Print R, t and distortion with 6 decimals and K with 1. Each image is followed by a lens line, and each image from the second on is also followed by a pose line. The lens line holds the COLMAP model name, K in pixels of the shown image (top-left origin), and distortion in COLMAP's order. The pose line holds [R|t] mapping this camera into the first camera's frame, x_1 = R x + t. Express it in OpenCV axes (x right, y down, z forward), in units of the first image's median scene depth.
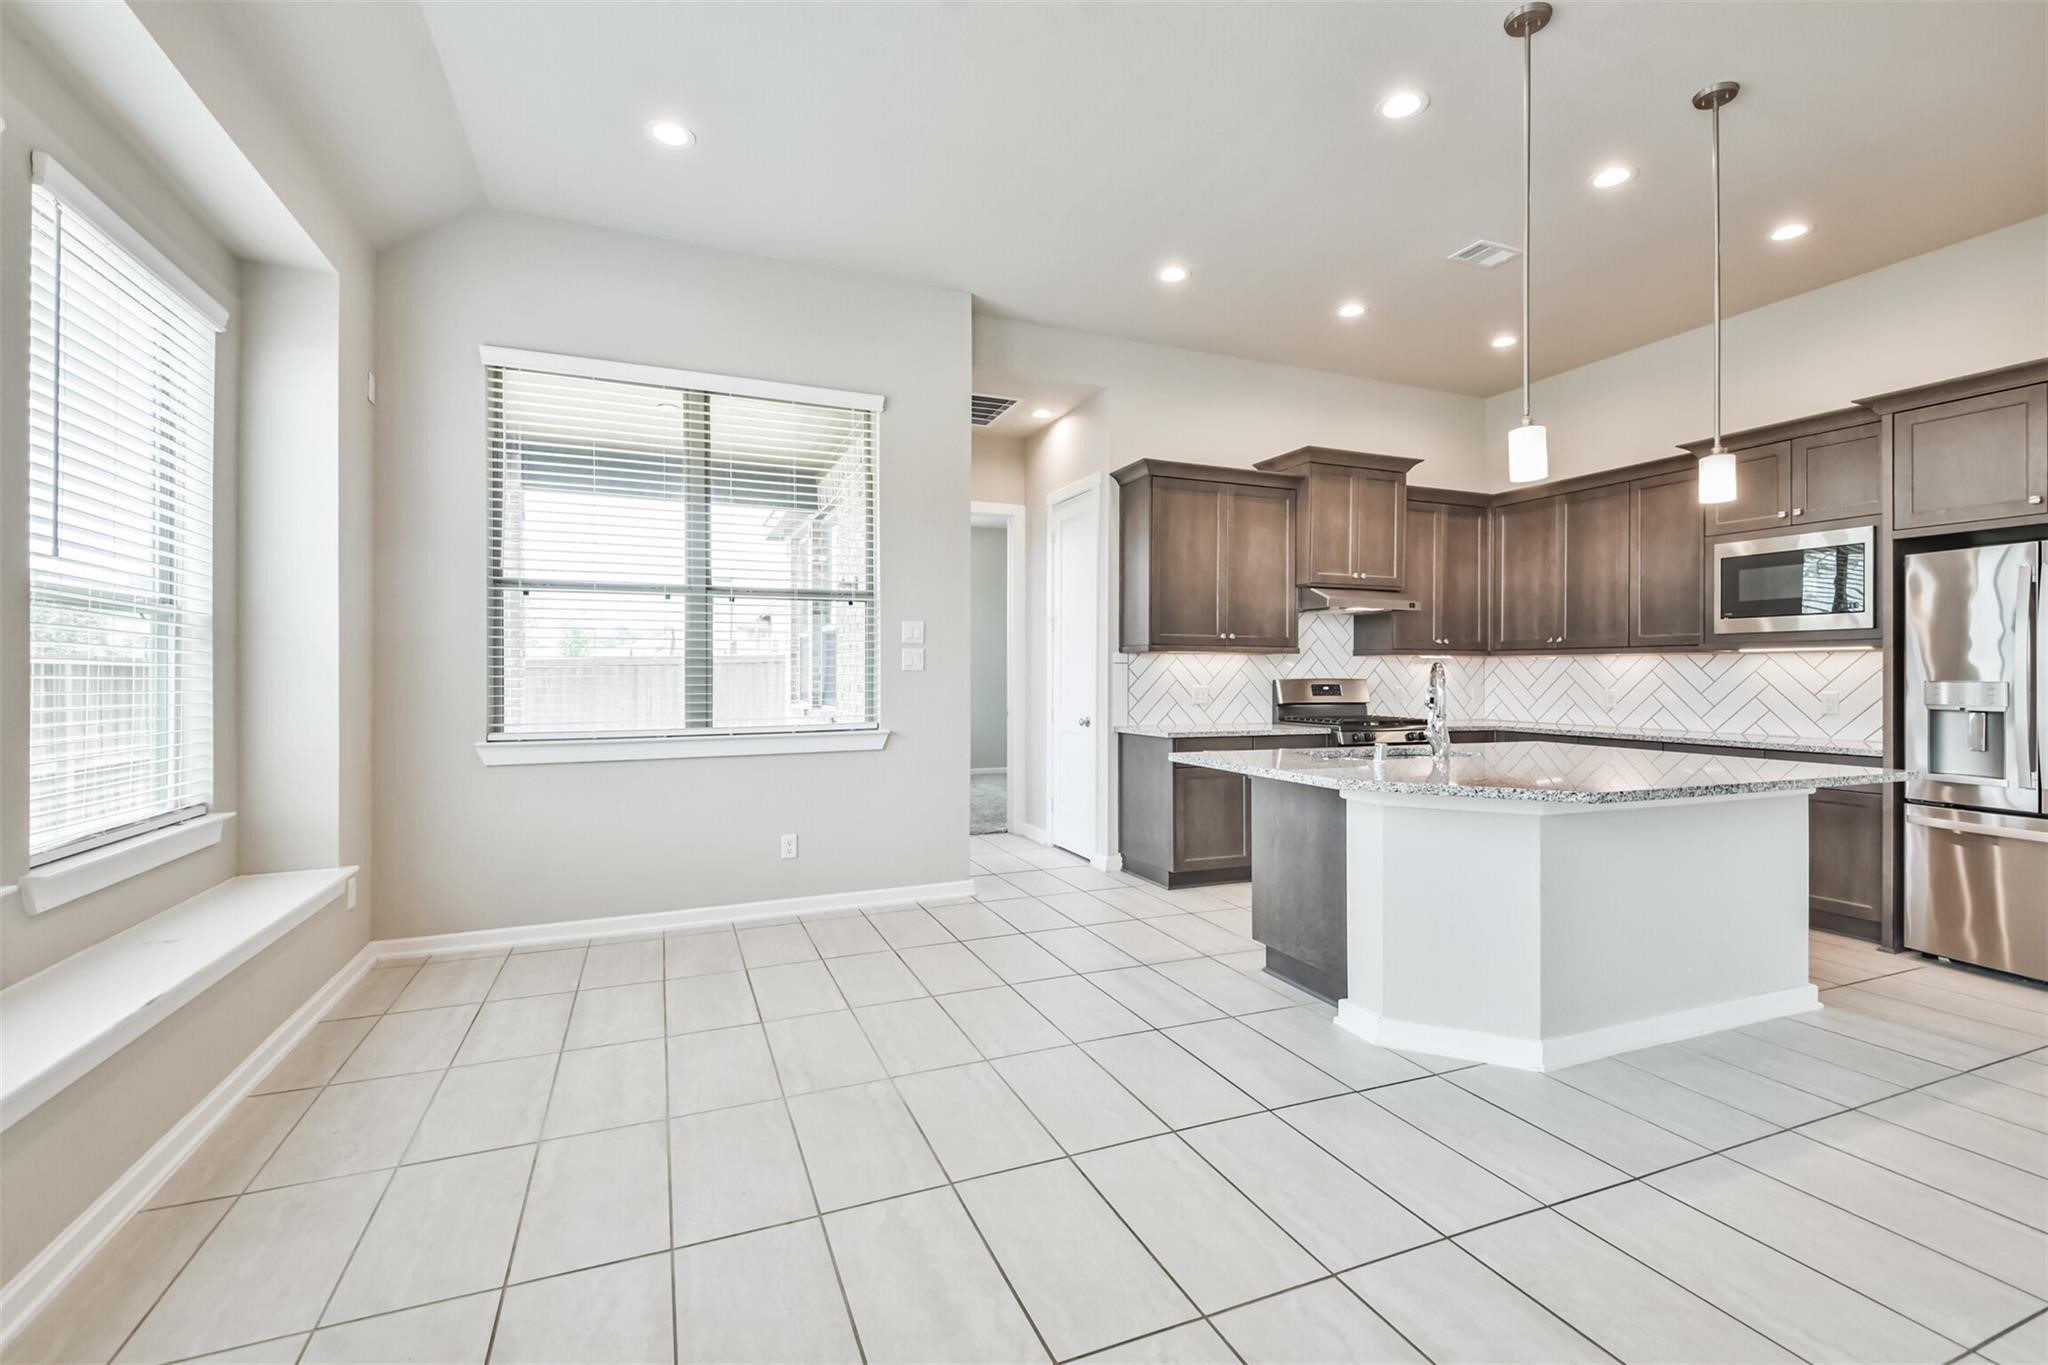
lens RADIAL K [[888.7, 0, 1029.7], [0, 888.7, 668.9], [0, 0, 1]] dist [0.032033, -0.015594]
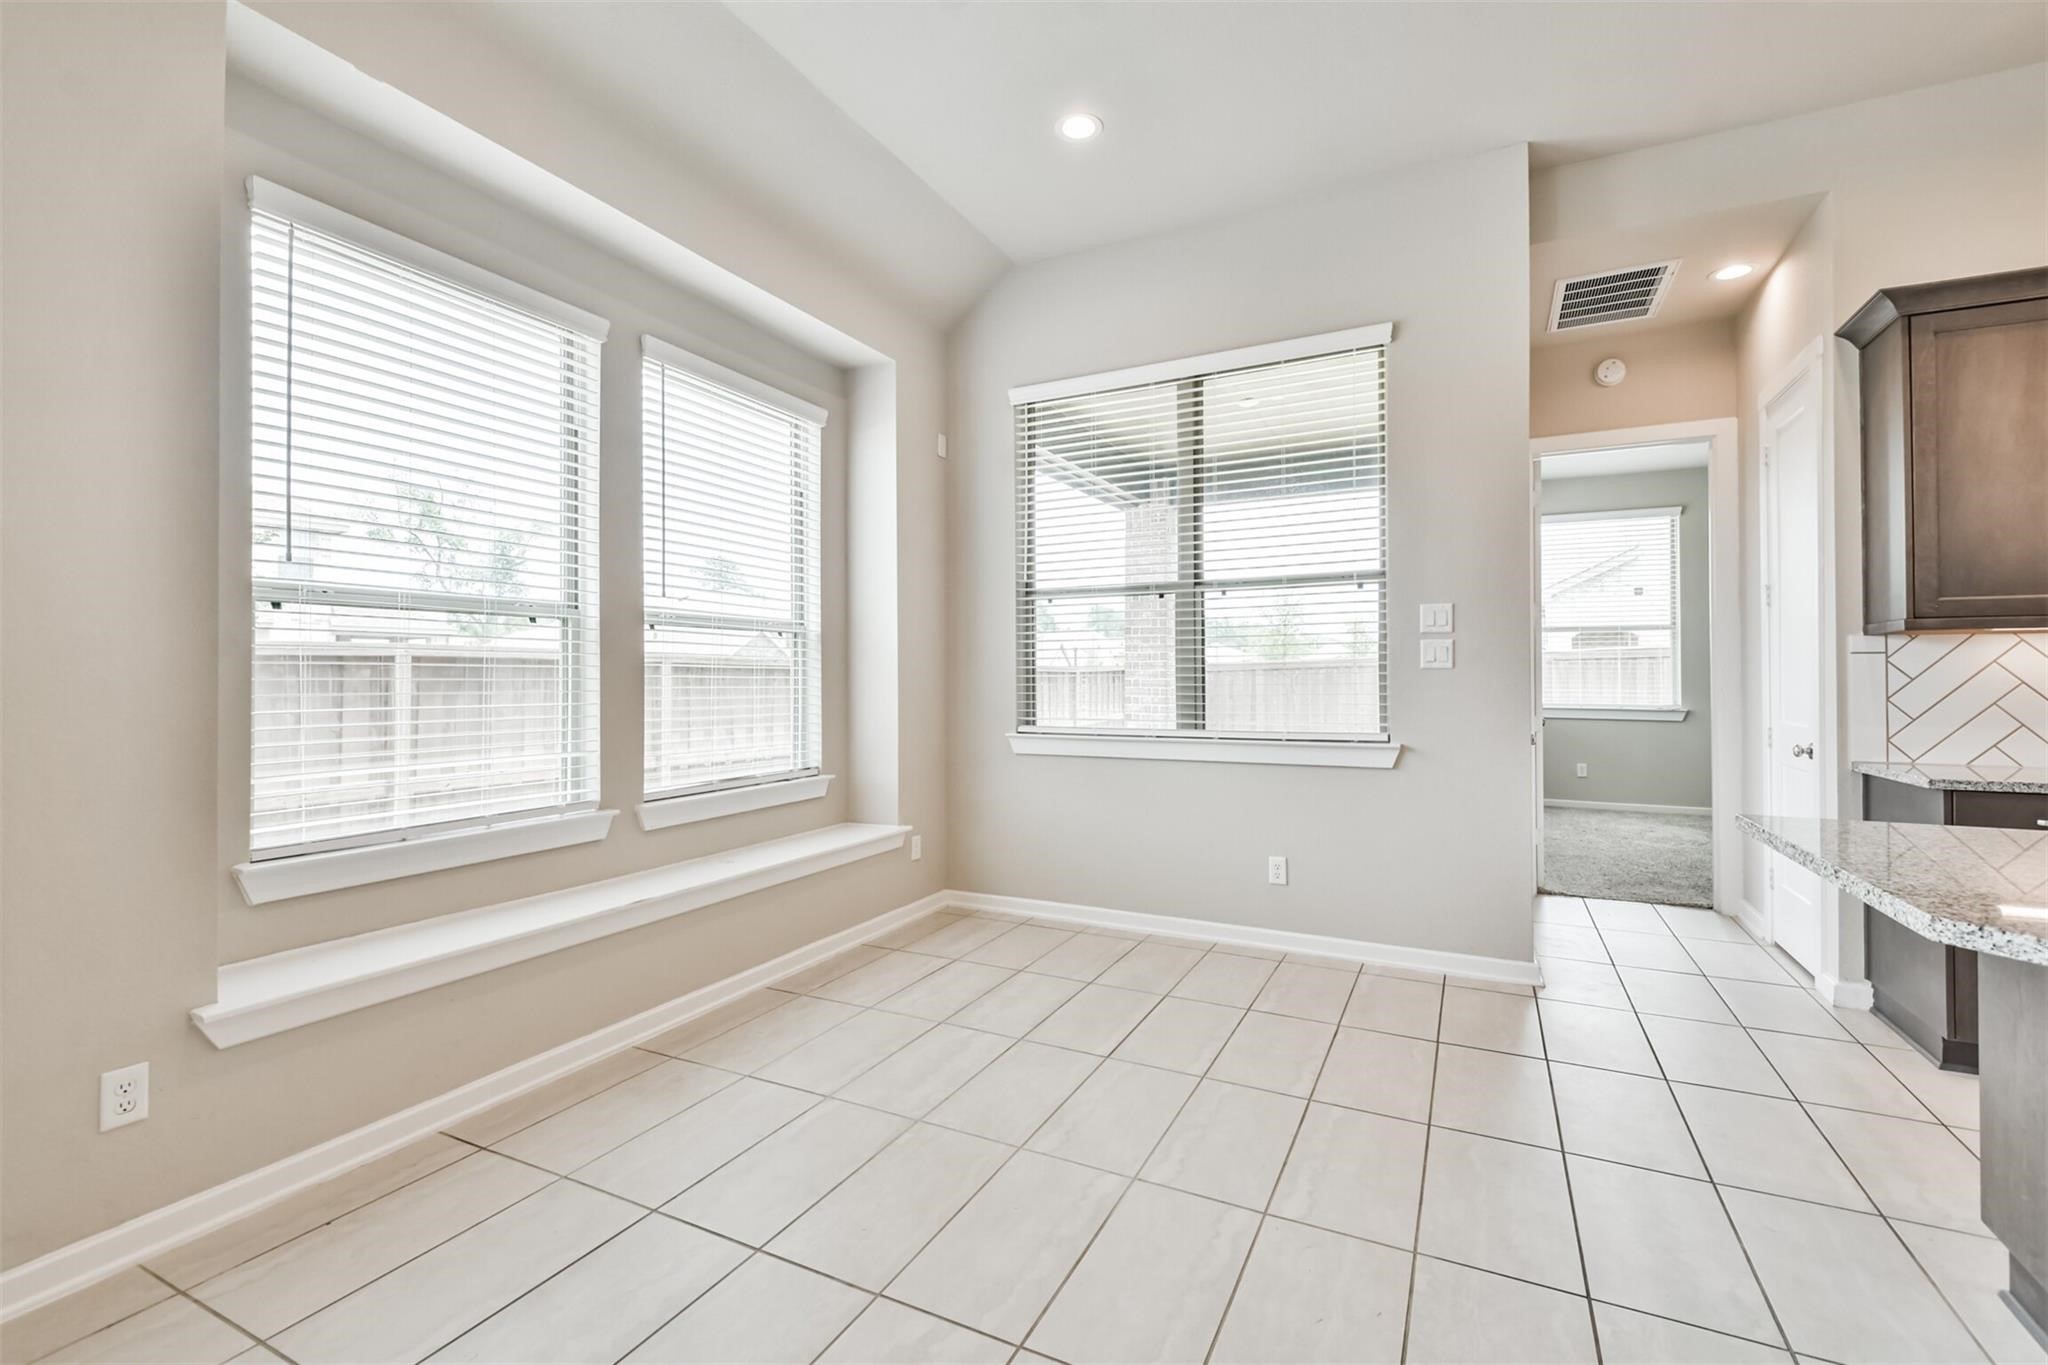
lens RADIAL K [[888.7, 0, 1025.7], [0, 888.7, 663.0], [0, 0, 1]] dist [0.032033, -0.015594]
pose [[0.651433, -0.011883, -0.758613, 0.231444], [0.006450, 0.999928, -0.010124, 0.003082], [0.758679, 0.001702, 0.651463, 0.238709]]
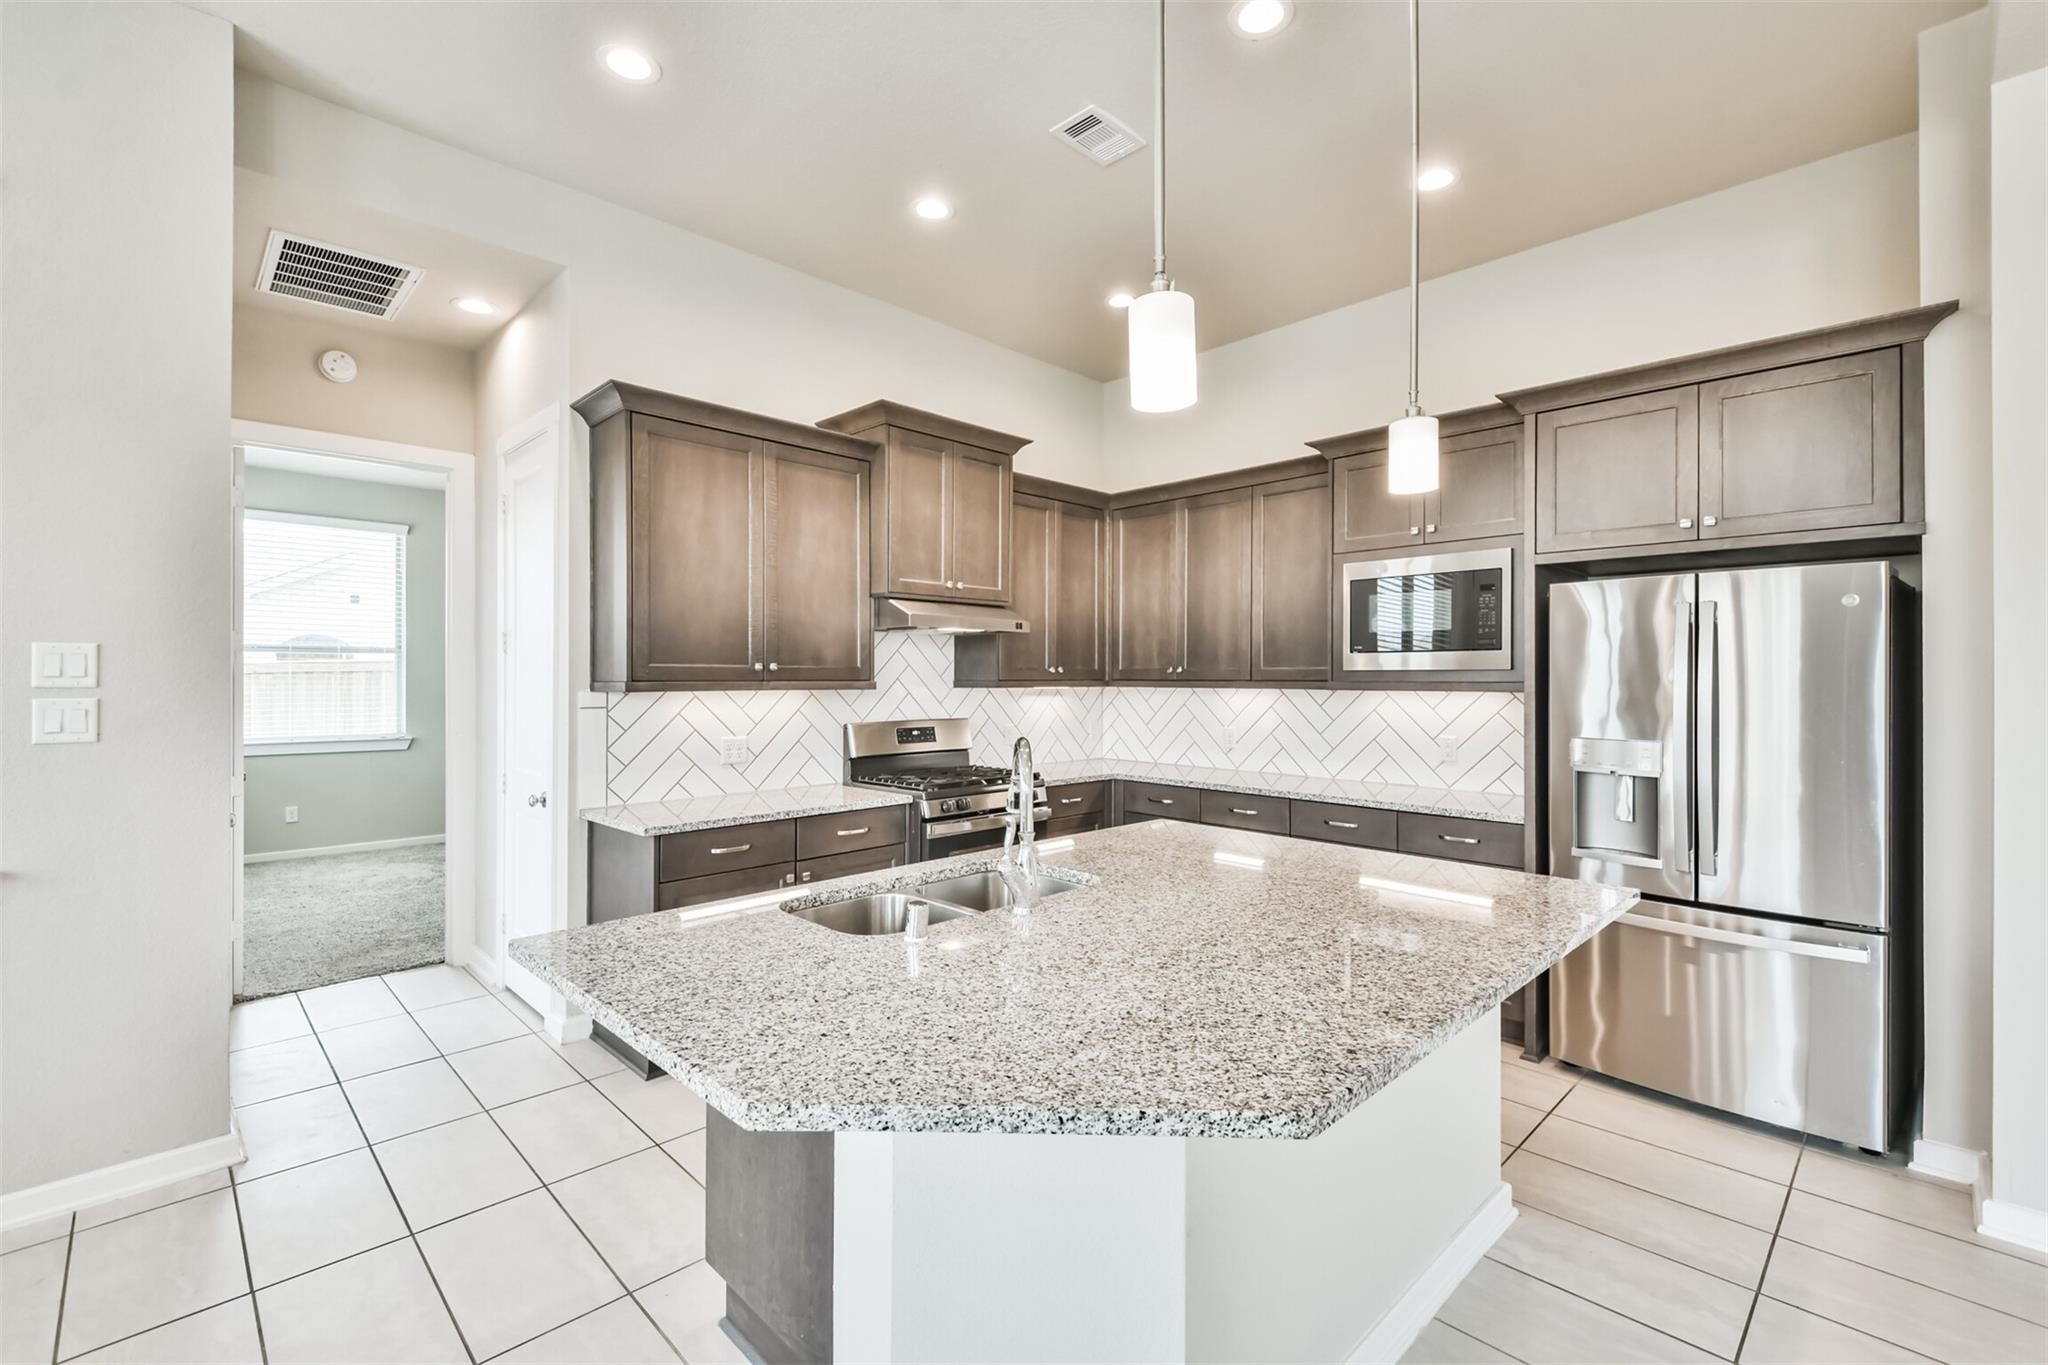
lens RADIAL K [[888.7, 0, 1025.2], [0, 888.7, 670.8], [0, 0, 1]] dist [0.032033, -0.015594]
pose [[0.928804, 0.000908, 0.370571, 0.183955], [-0.000439, 0.999999, -0.001350, -0.038781], [-0.370571, 0.001092, 0.928803, 0.353516]]
